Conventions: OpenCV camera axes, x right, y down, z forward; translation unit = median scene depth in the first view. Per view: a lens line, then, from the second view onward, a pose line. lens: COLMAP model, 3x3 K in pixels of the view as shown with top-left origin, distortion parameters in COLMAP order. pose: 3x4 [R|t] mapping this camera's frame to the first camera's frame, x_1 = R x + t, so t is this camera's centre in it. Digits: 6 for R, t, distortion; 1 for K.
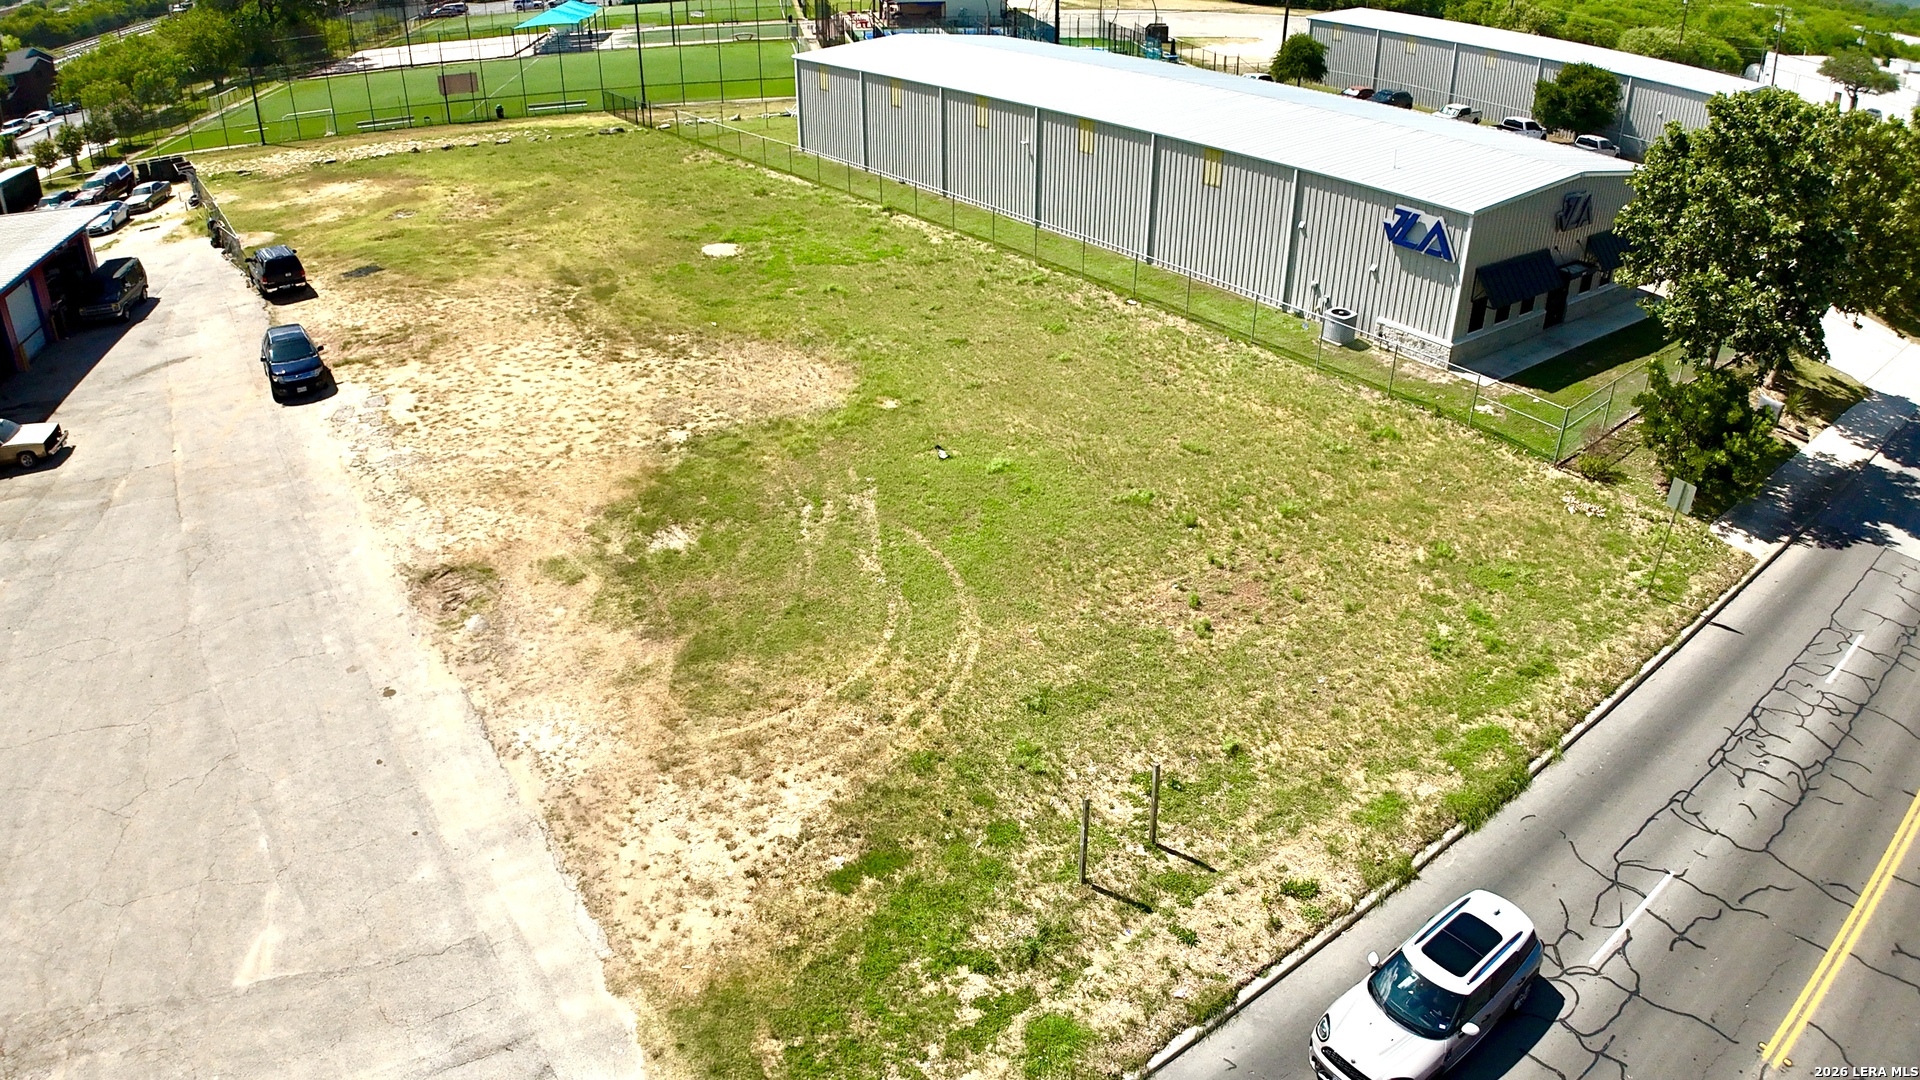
lens RADIAL K [[1191.5, 0, 960.2], [0, 1191.5, 539.8], [0, 0, 1]] dist [-0.187407, 0.022031]
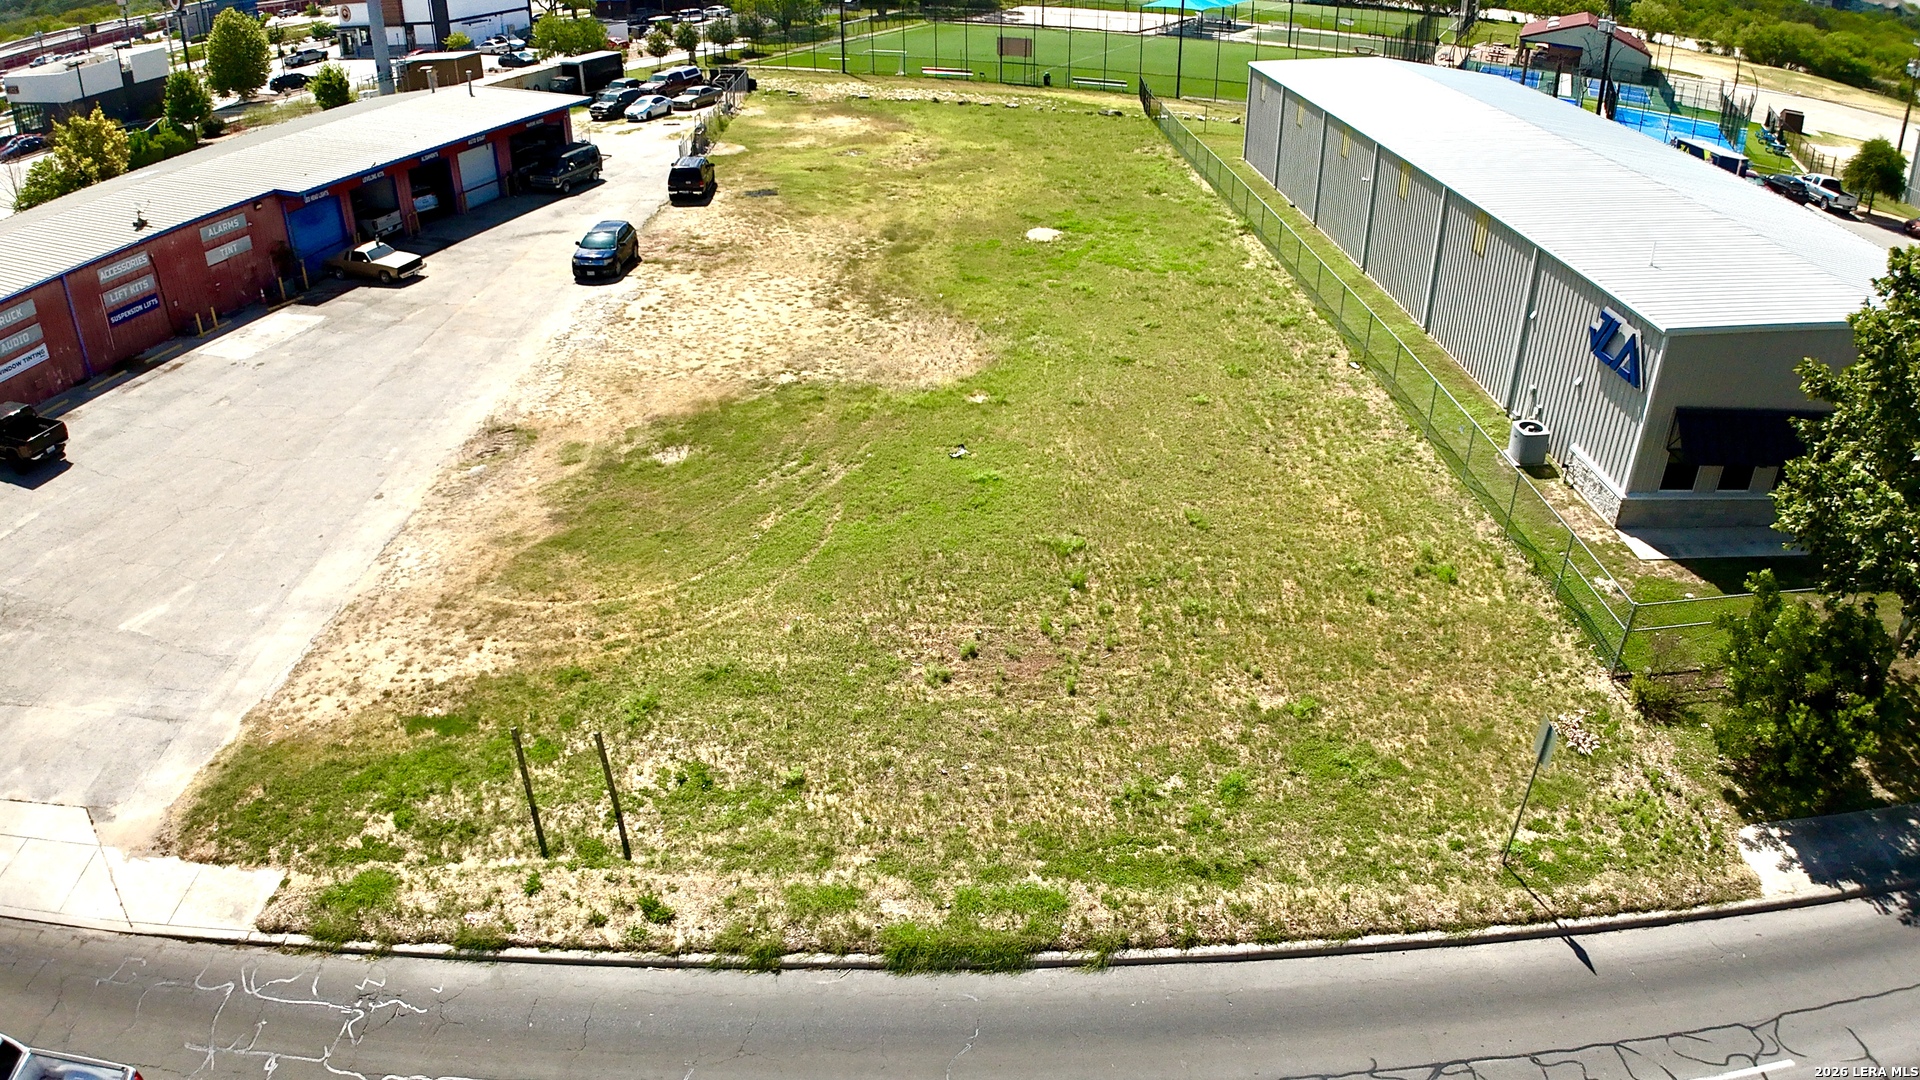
lens RADIAL K [[1191.5, 0, 958.7], [0, 1191.5, 535.5], [0, 0, 1]] dist [-0.187407, 0.022031]
pose [[0.809692, 0.287734, -0.511476, 0.511891], [-0.288263, 0.954167, 0.080438, -0.085909], [0.511178, 0.082310, 0.855524, 0.150664]]
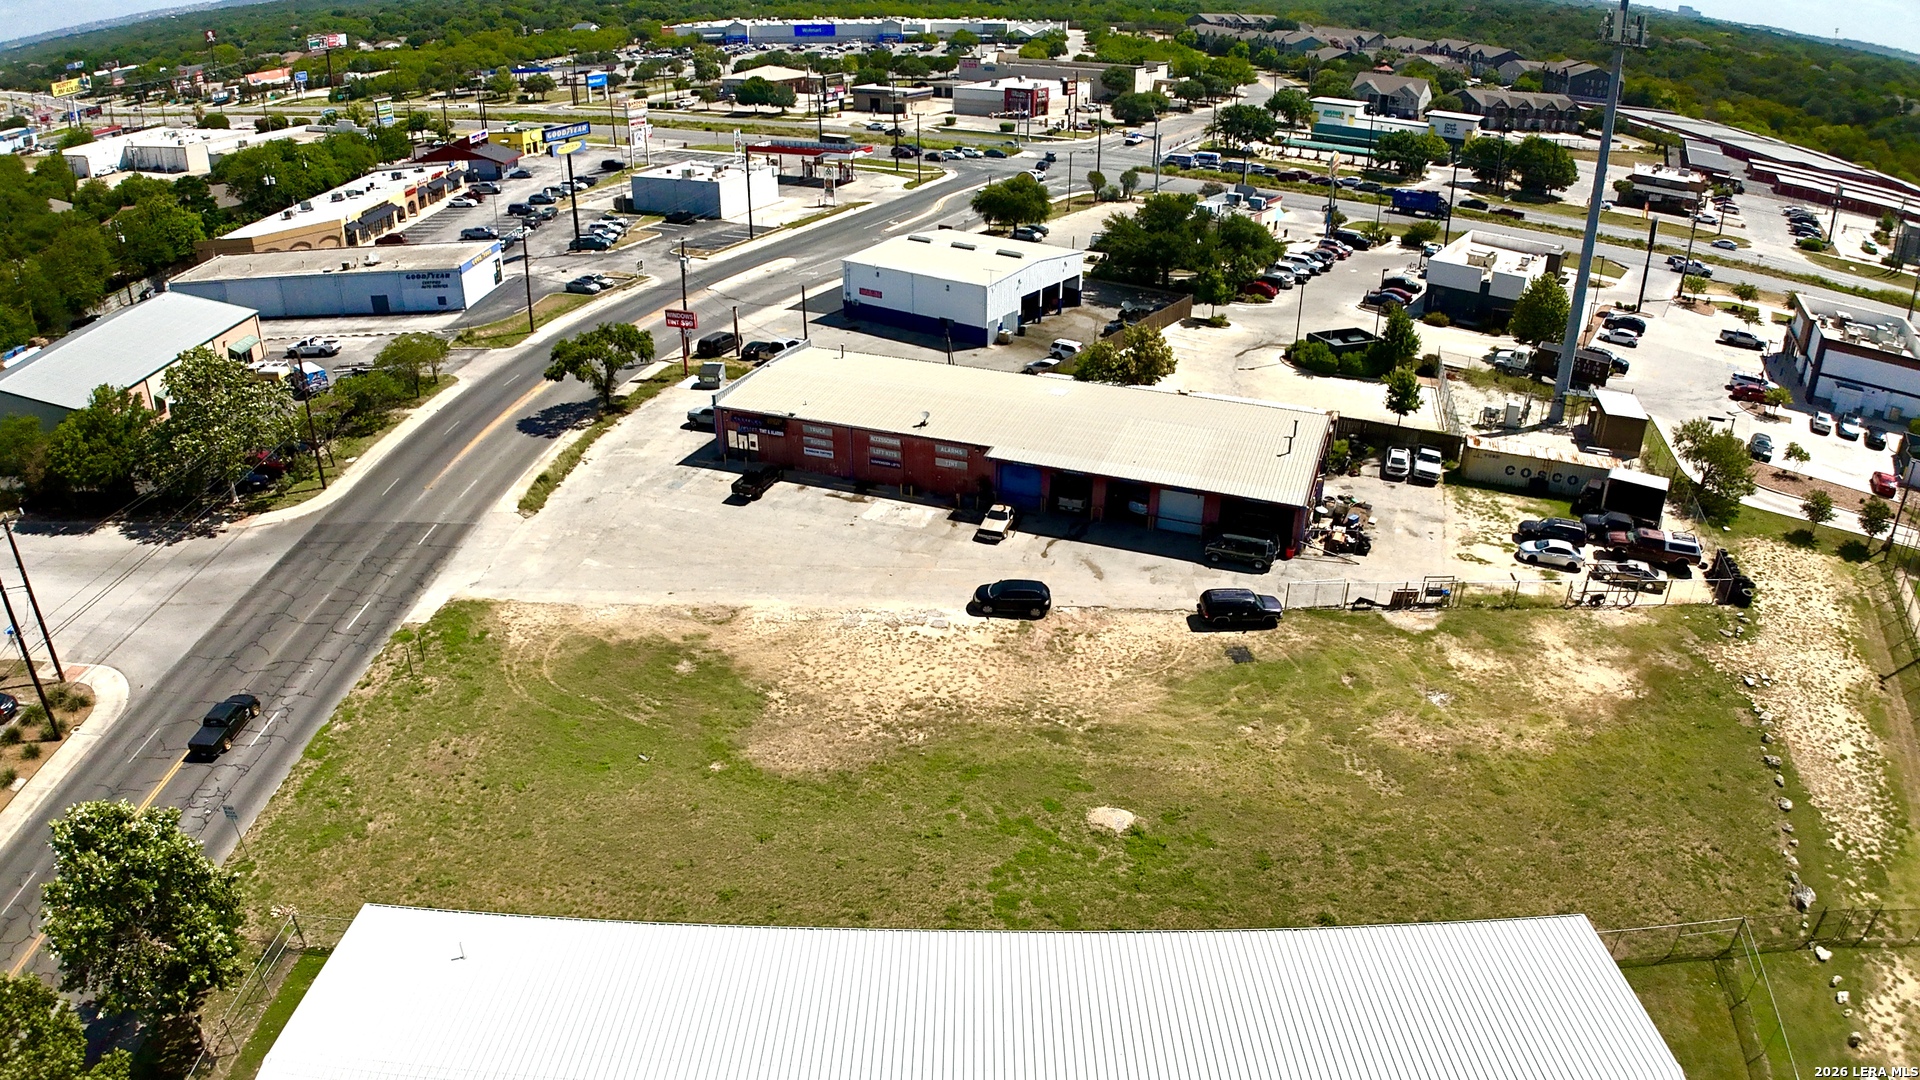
lens RADIAL K [[1191.5, 0, 968.0], [0, 1191.5, 539.7], [0, 0, 1]] dist [-0.187407, 0.022031]
pose [[-0.604355, 0.353203, -0.714145, 0.791000], [-0.403970, 0.636741, 0.656786, -1.557855], [0.686704, 0.685425, -0.242135, 1.502938]]
